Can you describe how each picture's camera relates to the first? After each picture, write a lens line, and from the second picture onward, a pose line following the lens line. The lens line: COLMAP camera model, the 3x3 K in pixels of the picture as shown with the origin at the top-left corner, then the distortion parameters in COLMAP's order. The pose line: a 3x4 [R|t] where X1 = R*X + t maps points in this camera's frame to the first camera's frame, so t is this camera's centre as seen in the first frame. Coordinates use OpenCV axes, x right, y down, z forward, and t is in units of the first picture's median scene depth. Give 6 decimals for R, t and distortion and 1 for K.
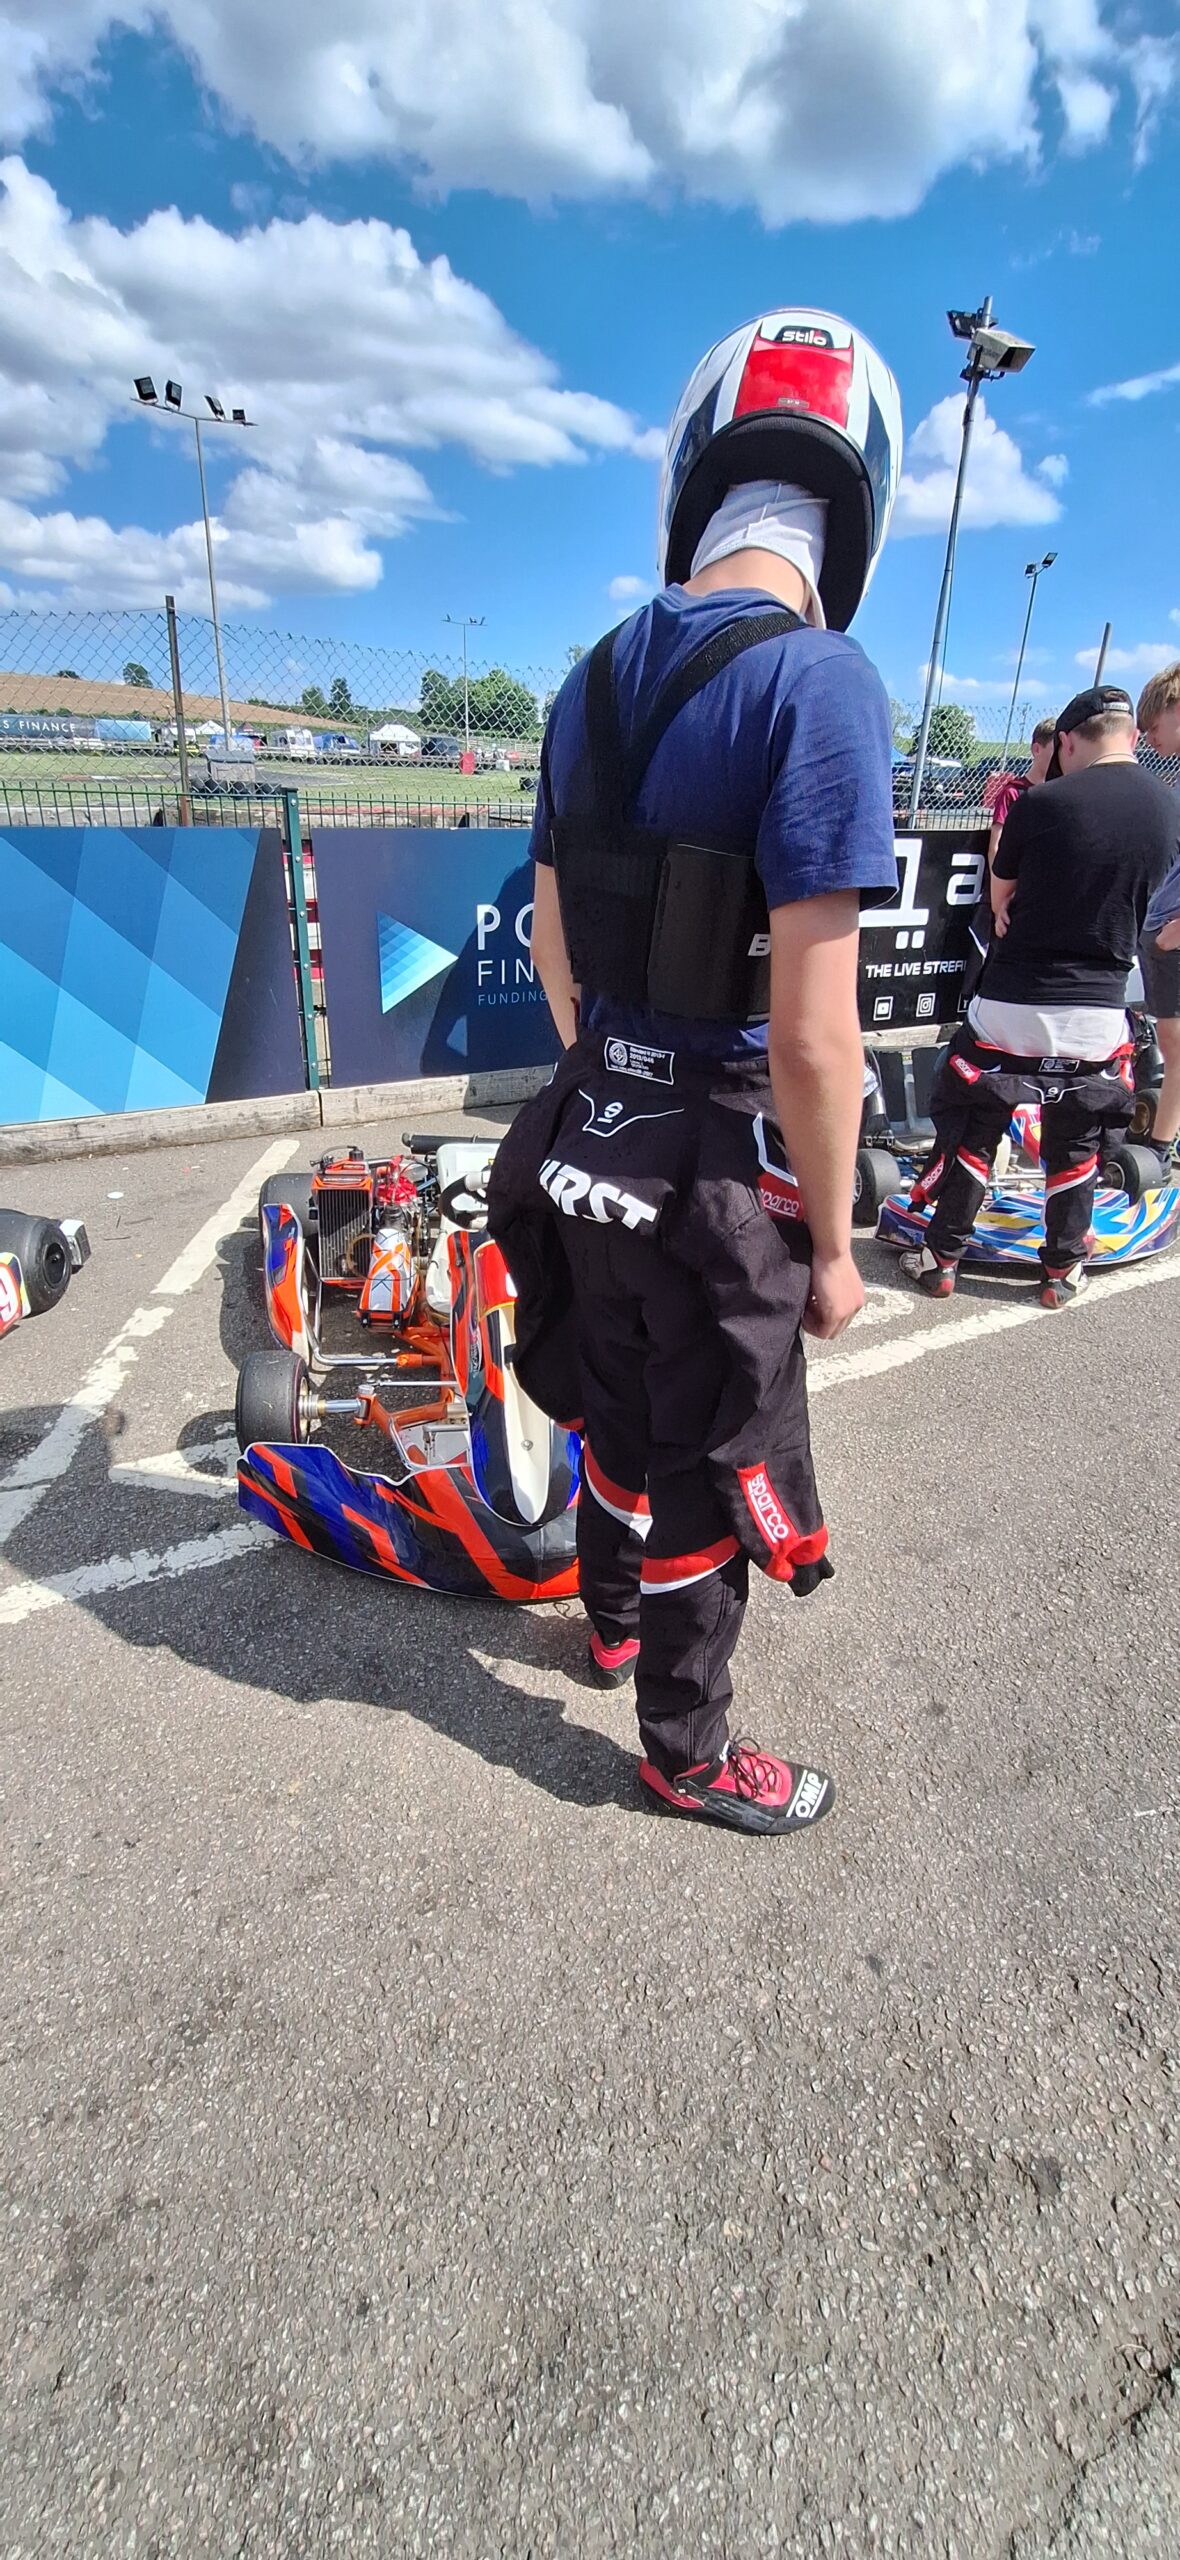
lens RADIAL K [[1017.2, 0, 579.1], [0, 1017.2, 1293.7], [0, 0, 1]] dist [-0.001806, -0.000157]
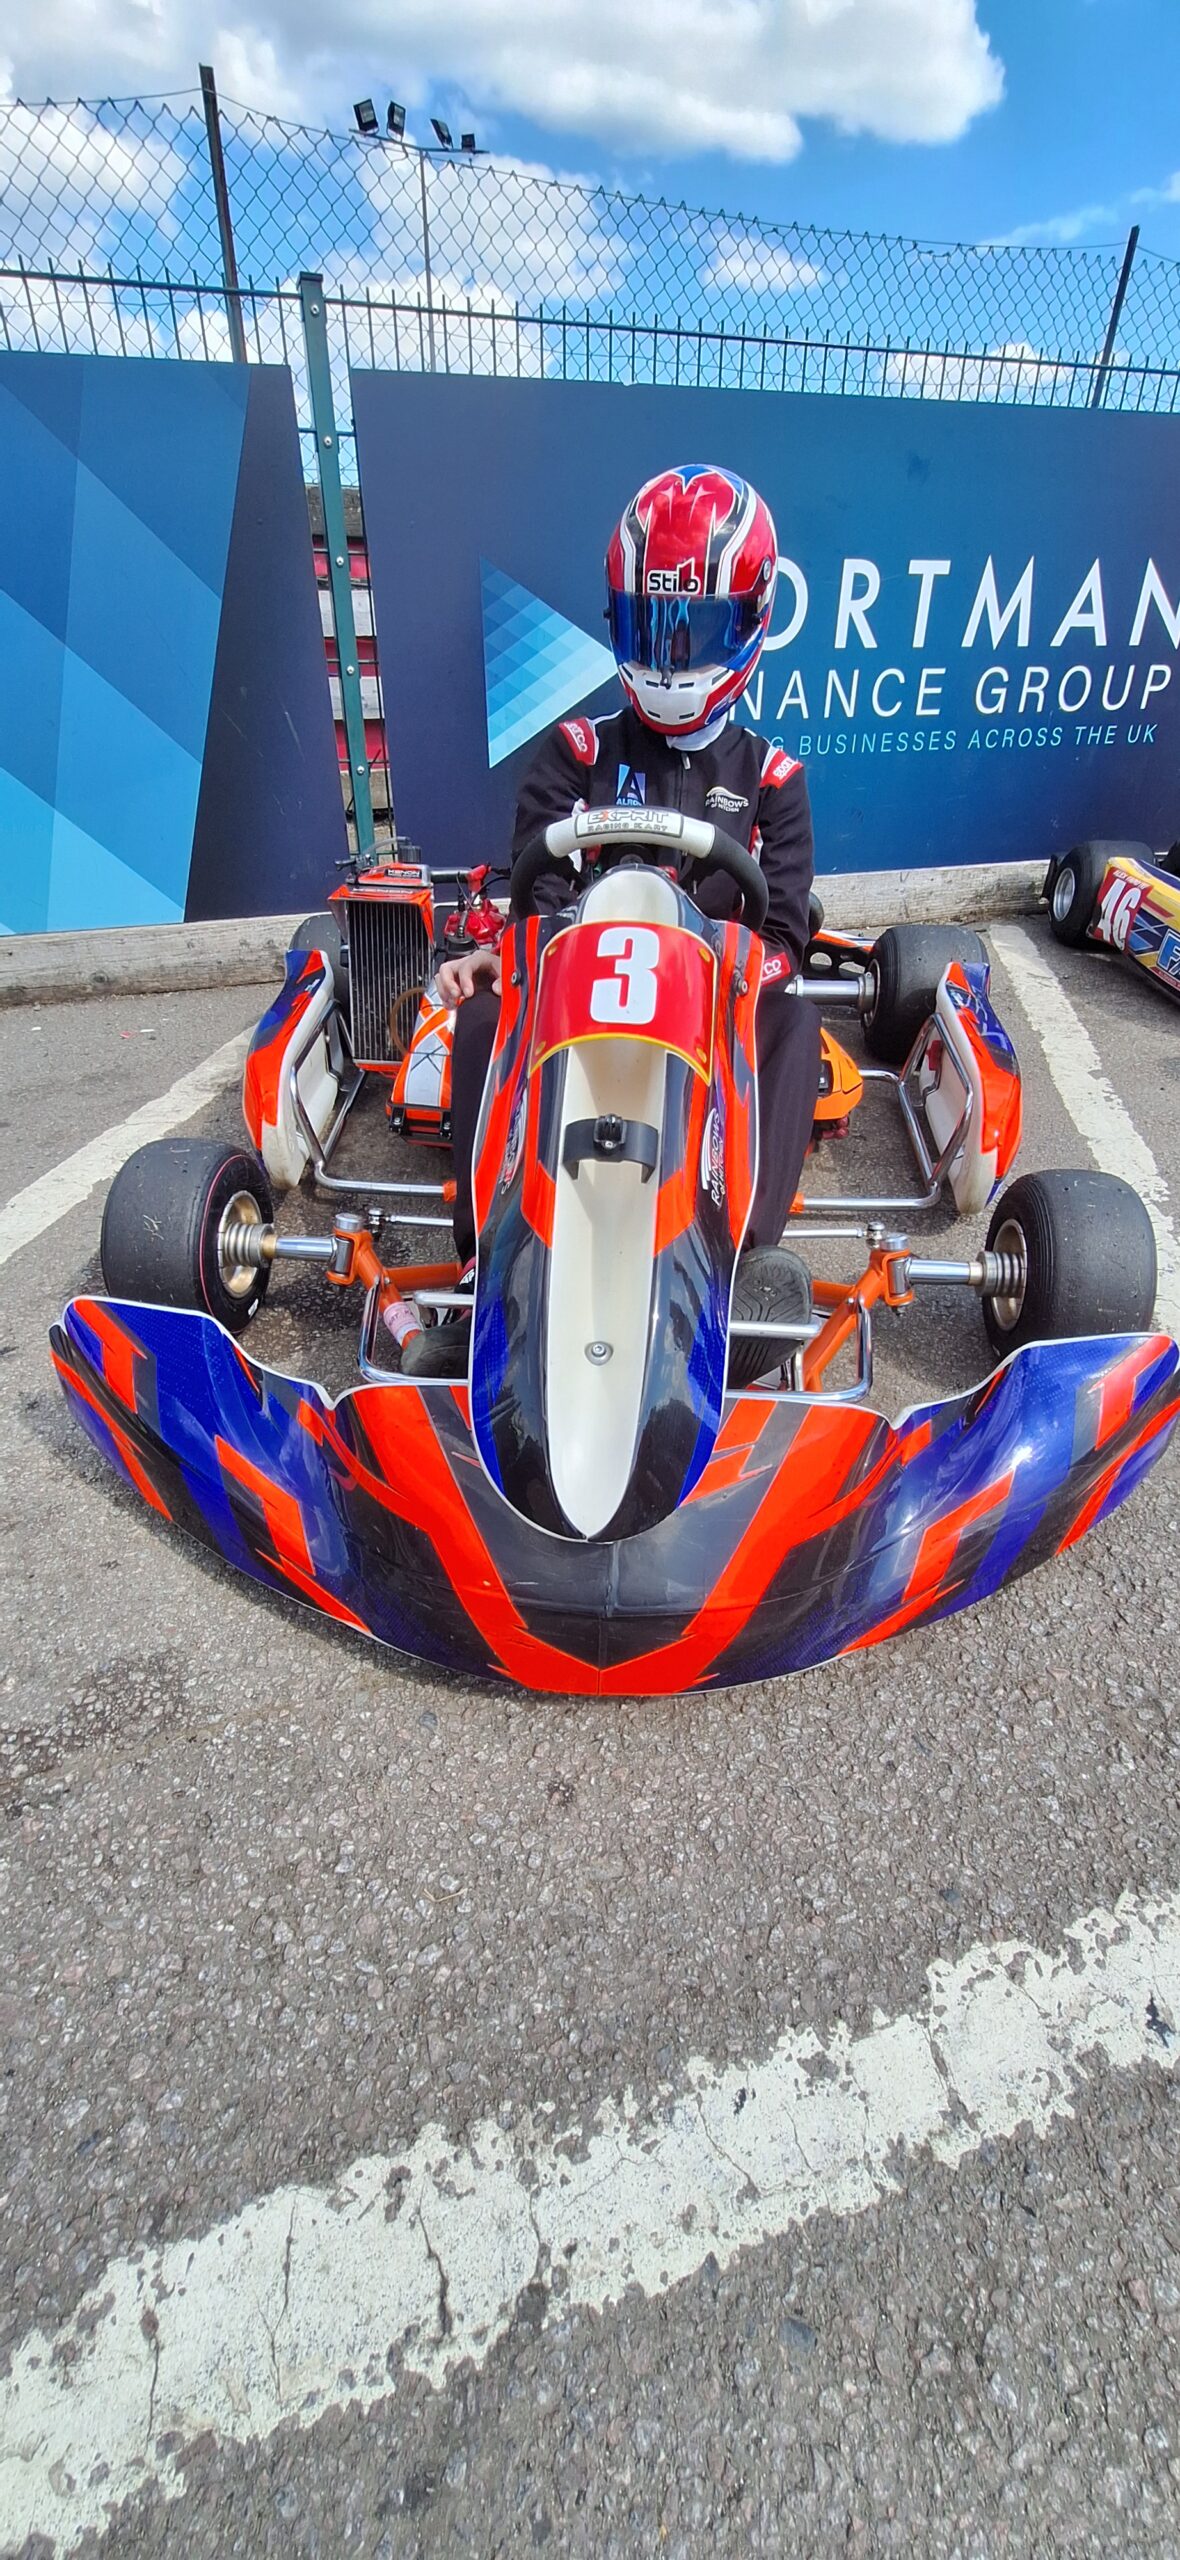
lens RADIAL K [[1026.8, 0, 590.0], [0, 1026.8, 1280.0], [0, 0, 1]] dist [-0.000205, 0.001051]
pose [[0.980526, 0.081052, -0.178883, -0.016233], [-0.062886, 0.992482, 0.104995, -0.068616], [0.186048, -0.091701, 0.978252, 0.521064]]
